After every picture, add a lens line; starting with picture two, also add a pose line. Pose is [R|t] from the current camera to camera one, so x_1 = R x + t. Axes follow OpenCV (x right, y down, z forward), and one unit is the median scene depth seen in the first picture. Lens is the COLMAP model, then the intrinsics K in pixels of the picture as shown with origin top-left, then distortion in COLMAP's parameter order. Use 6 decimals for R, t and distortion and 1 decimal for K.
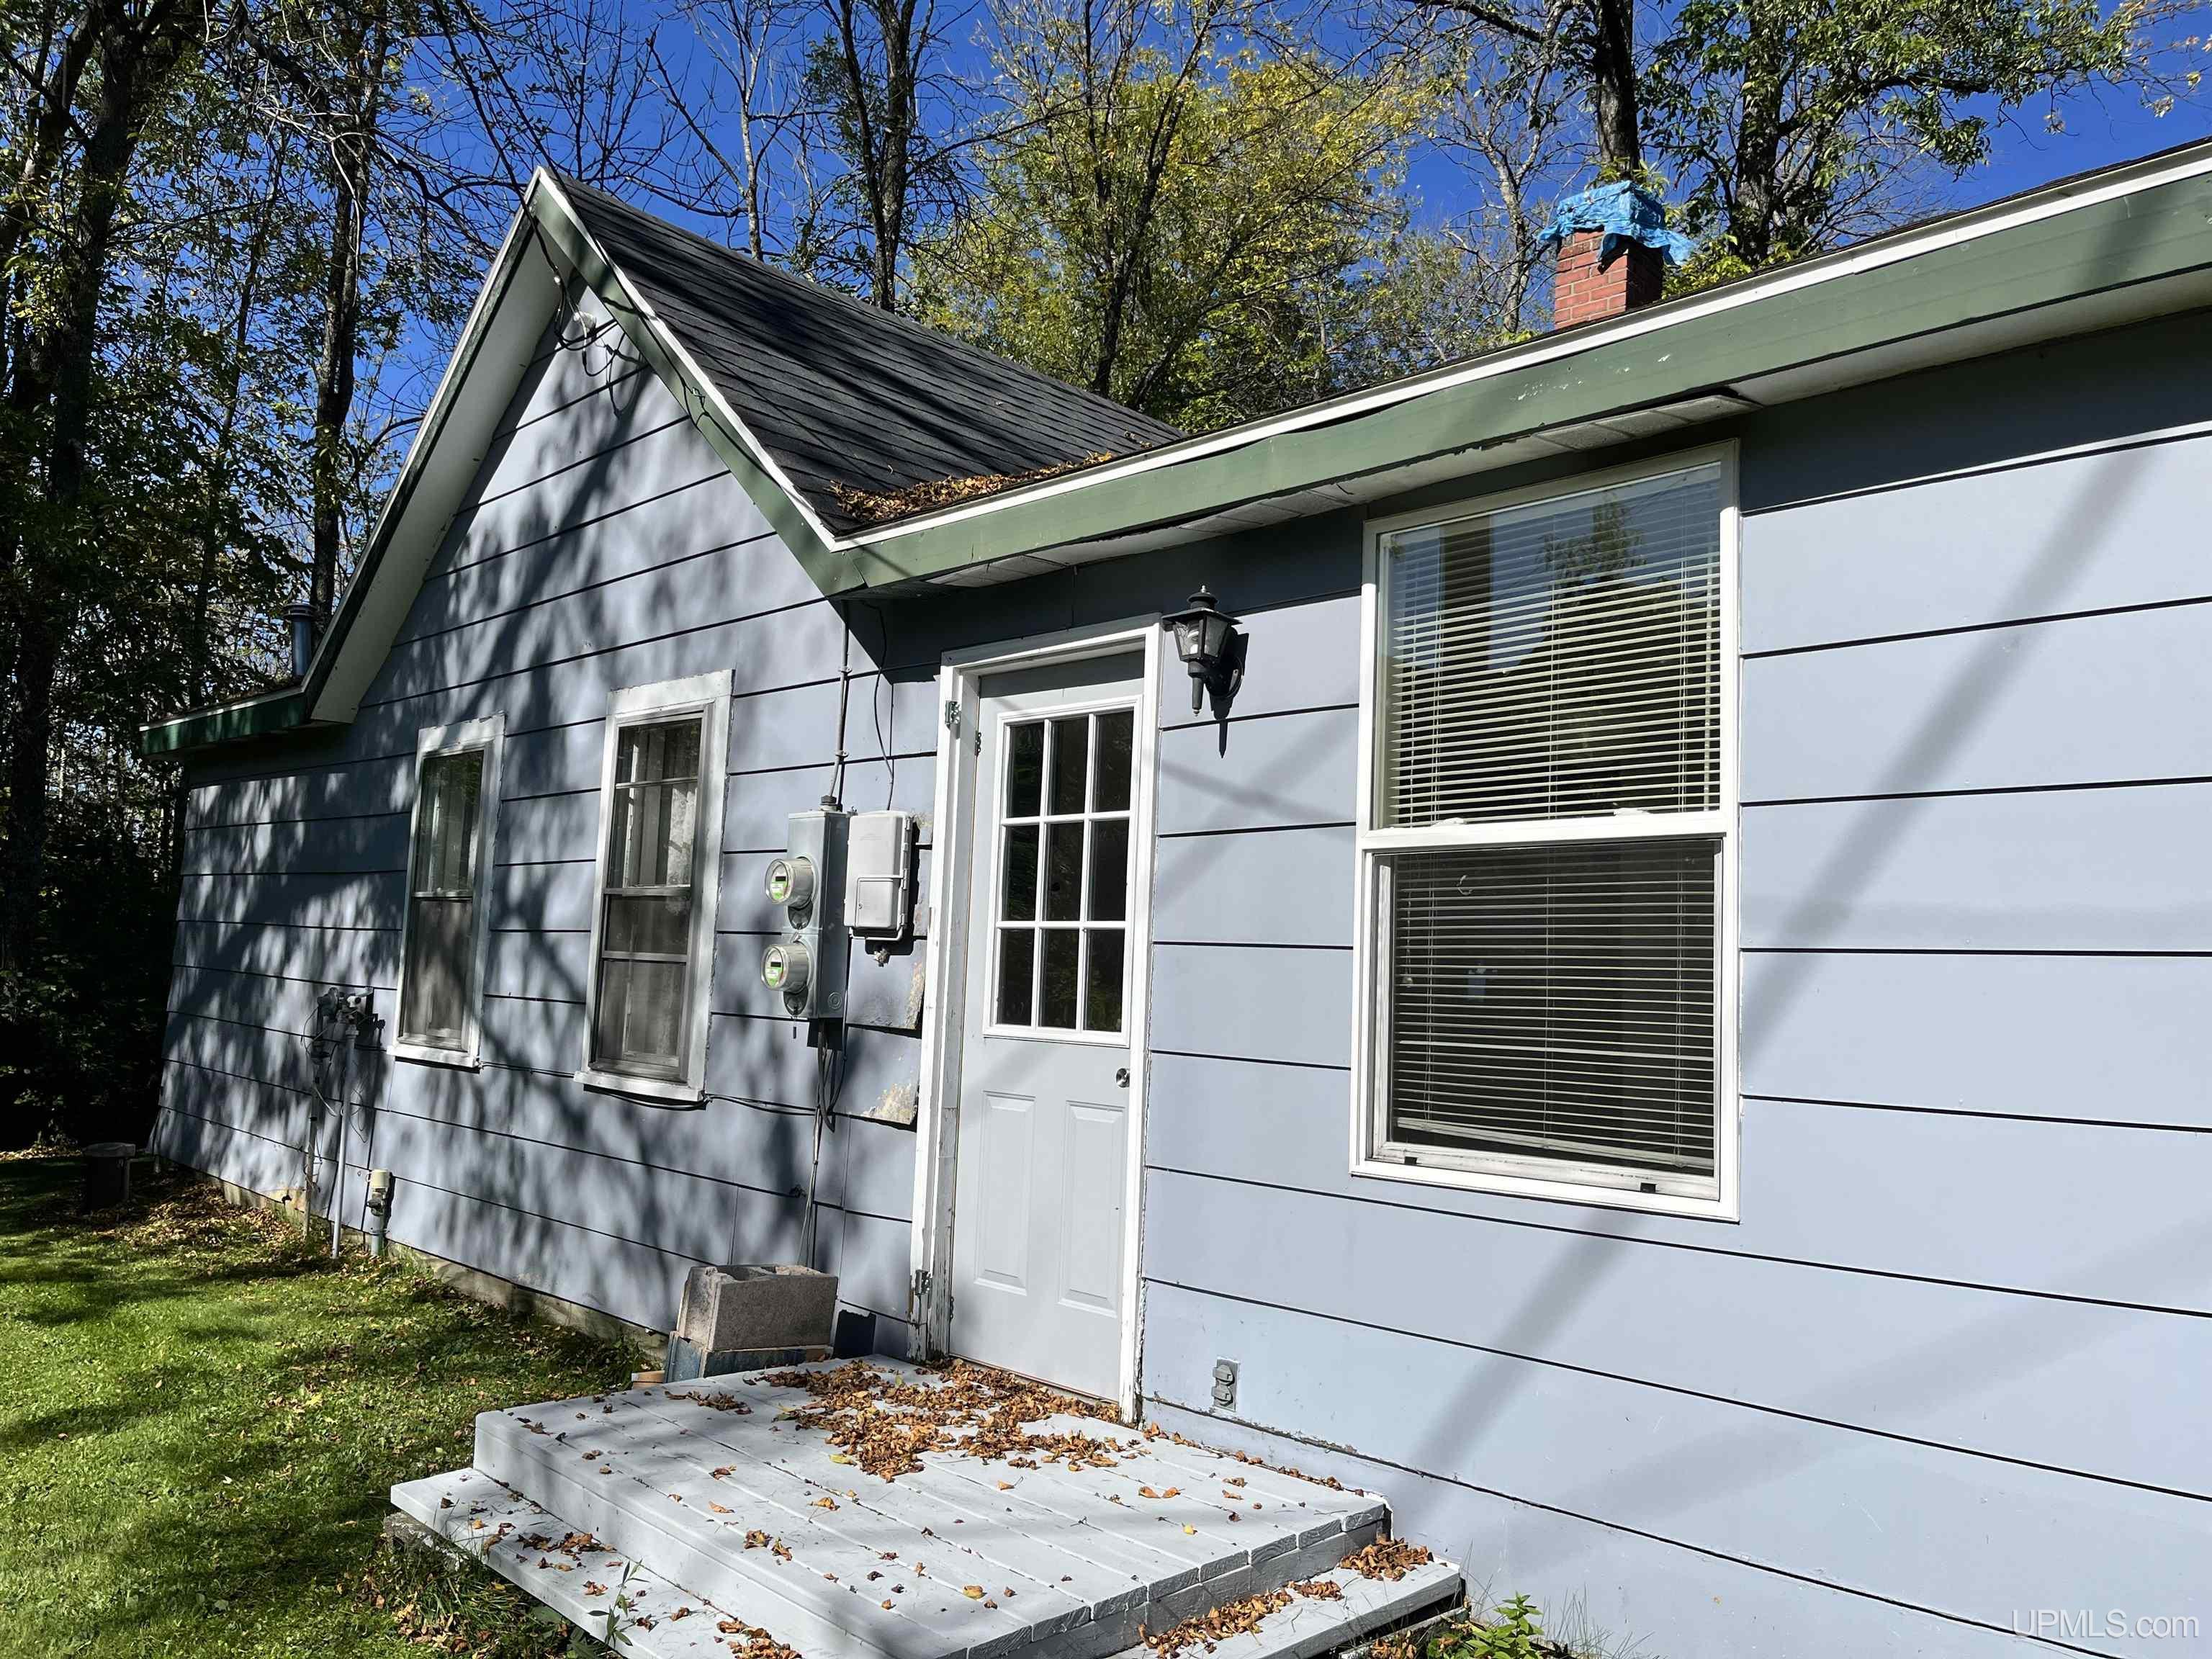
lens RADIAL K [[1658.2, 0, 1106.0], [0, 1658.2, 829.5], [0, 0, 1]] dist [0.072283, -0.092453]
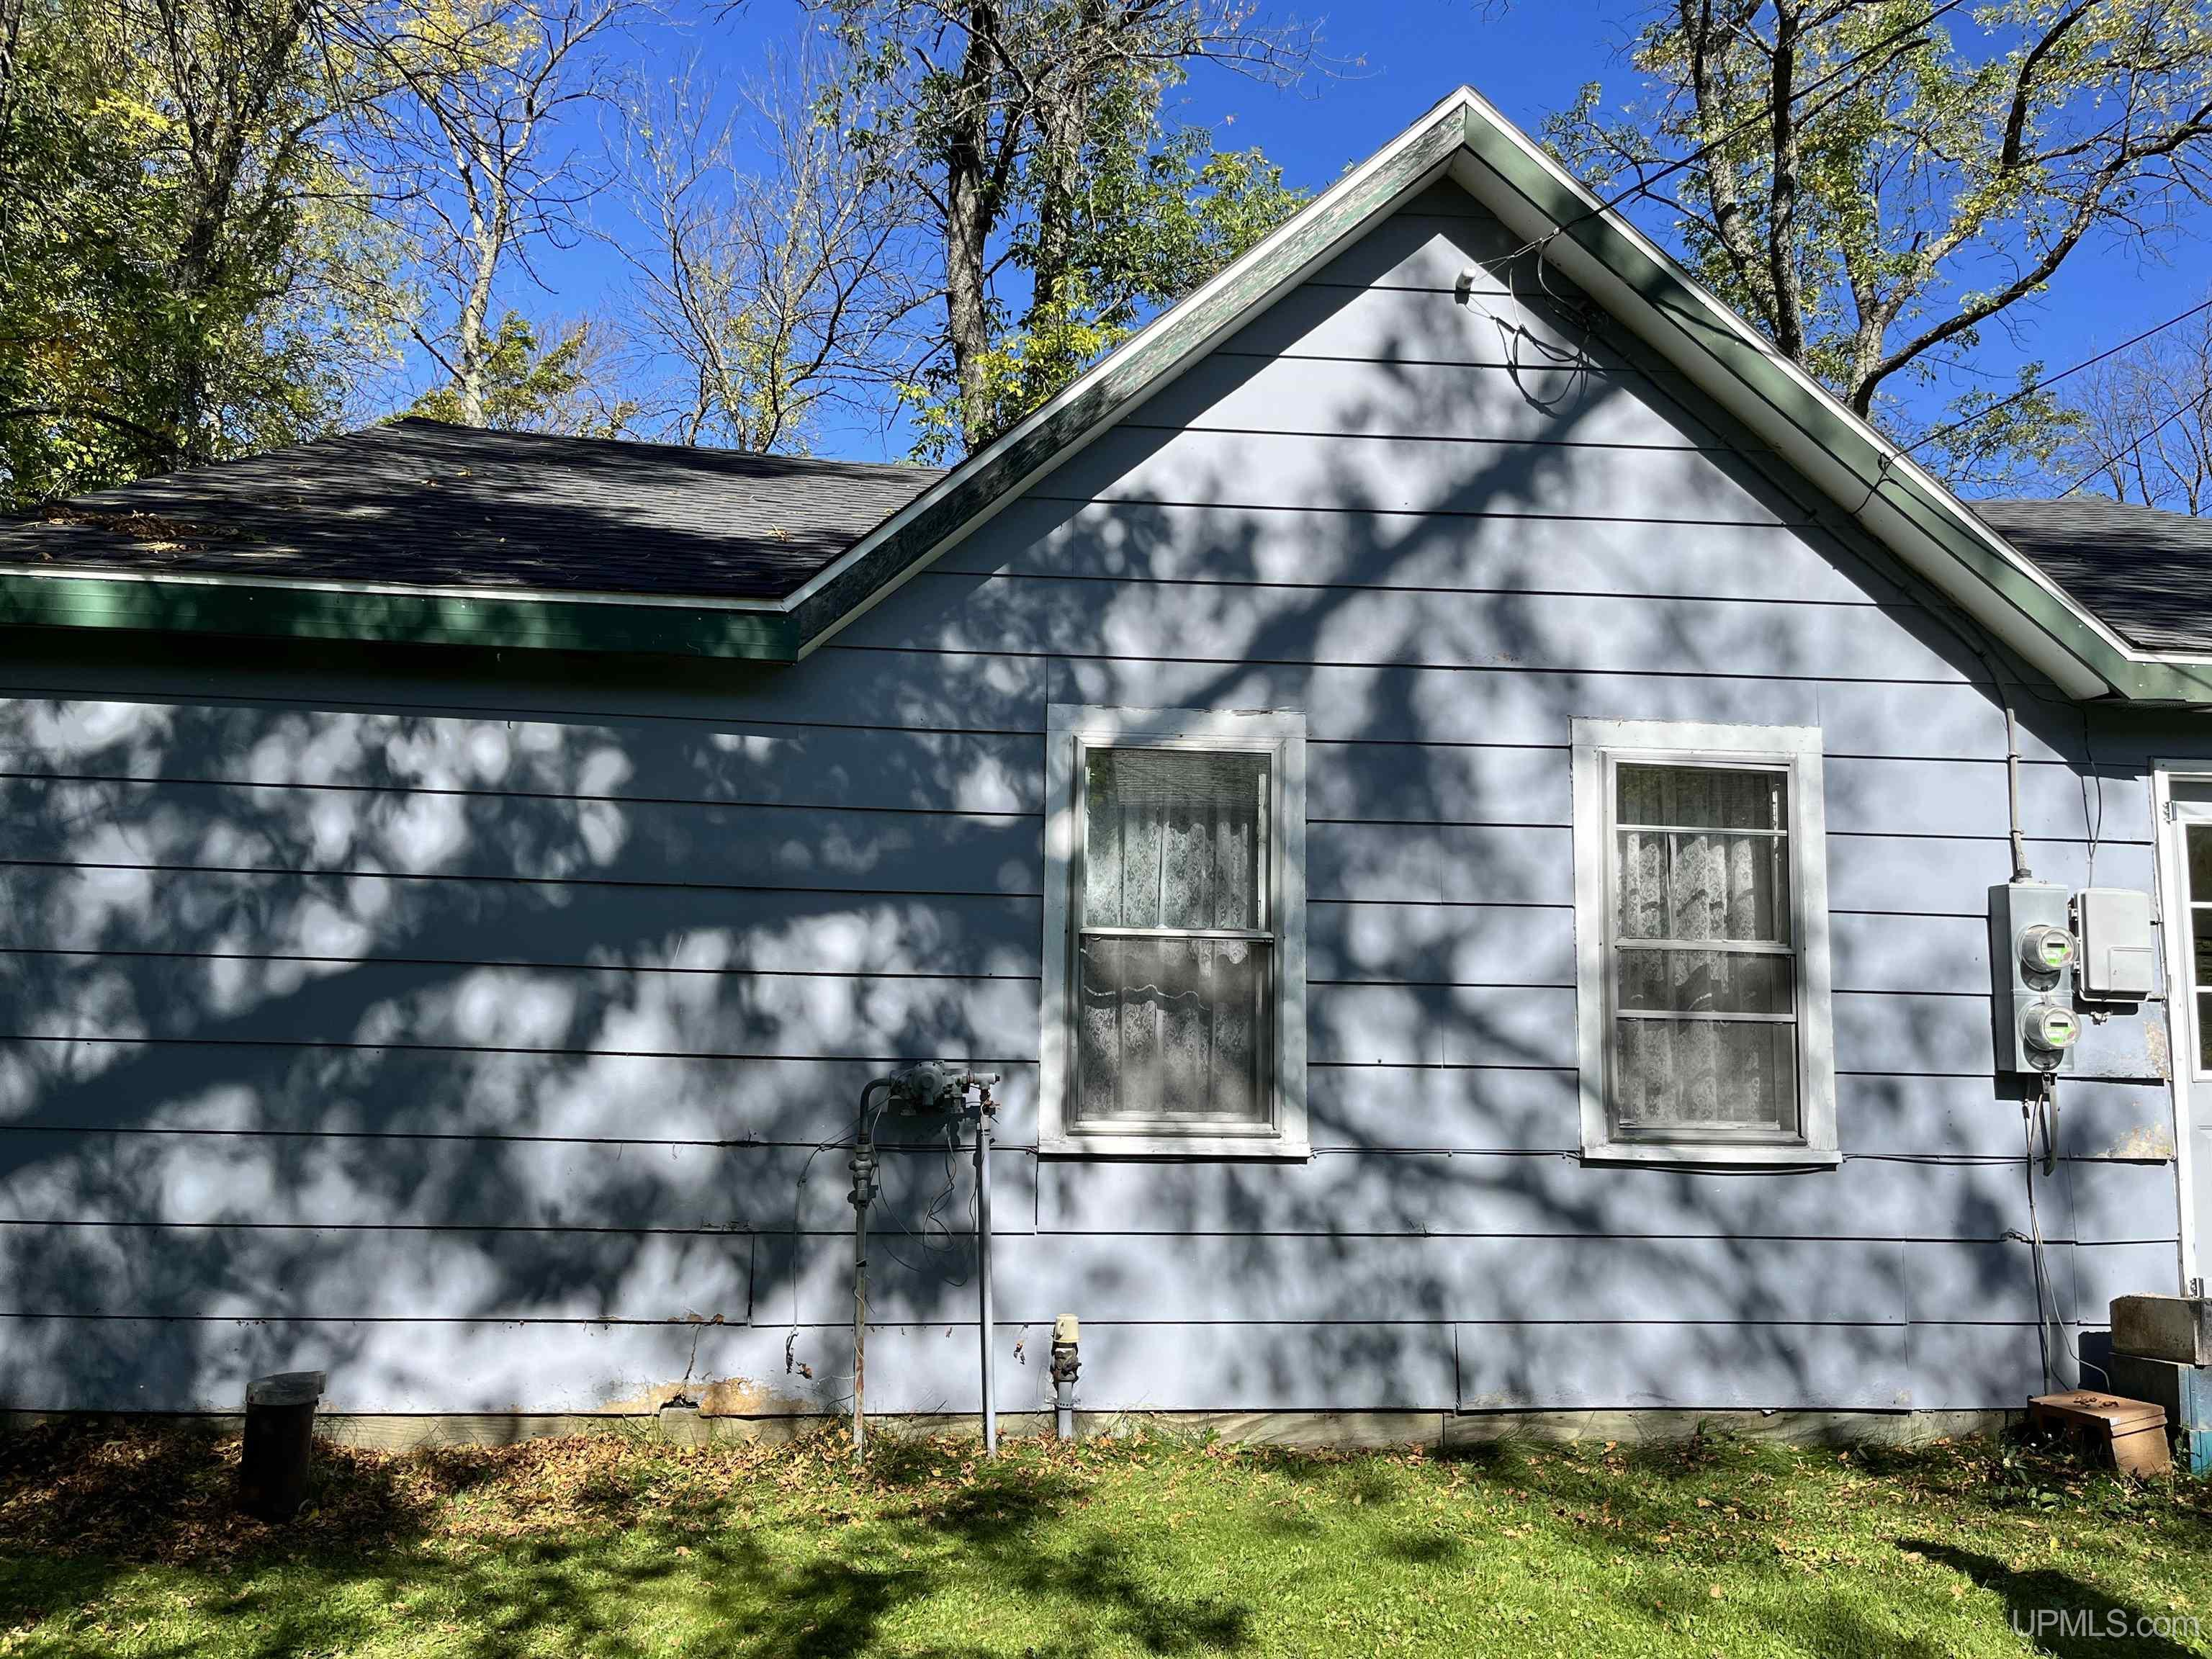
lens RADIAL K [[1658.2, 0, 1106.0], [0, 1658.2, 829.5], [0, 0, 1]] dist [0.072283, -0.092453]
pose [[0.663315, 0.035206, 0.747512, -1.218833], [-0.055257, 0.998470, 0.002007, -0.017434], [-0.746298, -0.042637, 0.664245, 0.660093]]
